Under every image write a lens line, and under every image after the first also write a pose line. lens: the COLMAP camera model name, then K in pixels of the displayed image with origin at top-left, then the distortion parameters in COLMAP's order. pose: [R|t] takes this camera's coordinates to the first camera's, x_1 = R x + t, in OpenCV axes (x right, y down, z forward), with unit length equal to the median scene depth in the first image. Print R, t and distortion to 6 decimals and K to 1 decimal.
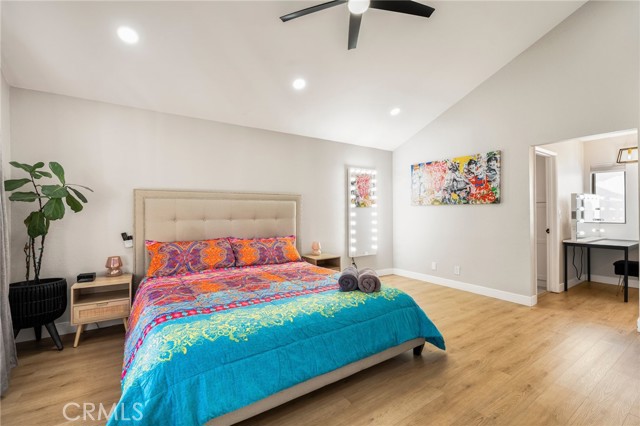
lens RADIAL K [[279.6, 0, 312.2], [0, 279.6, 214.3], [0, 0, 1]] dist [0.037924, 0.000044]
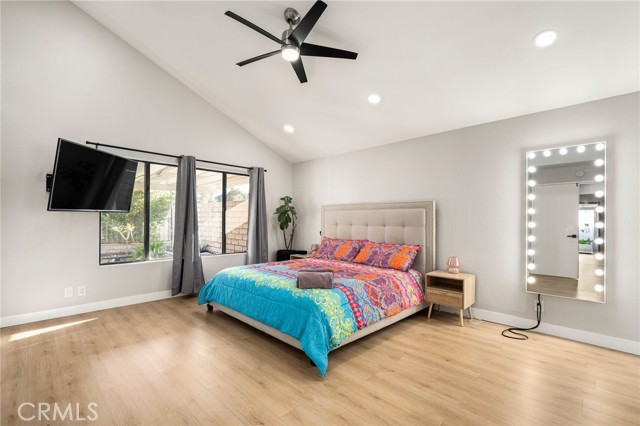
lens RADIAL K [[279.6, 0, 312.2], [0, 279.6, 214.3], [0, 0, 1]] dist [0.037924, 0.000044]
pose [[0.209257, -0.011403, -0.977794, 0.923597], [-0.014724, 0.999782, -0.014810, -0.009893], [0.977750, 0.017496, 0.209043, 0.539921]]
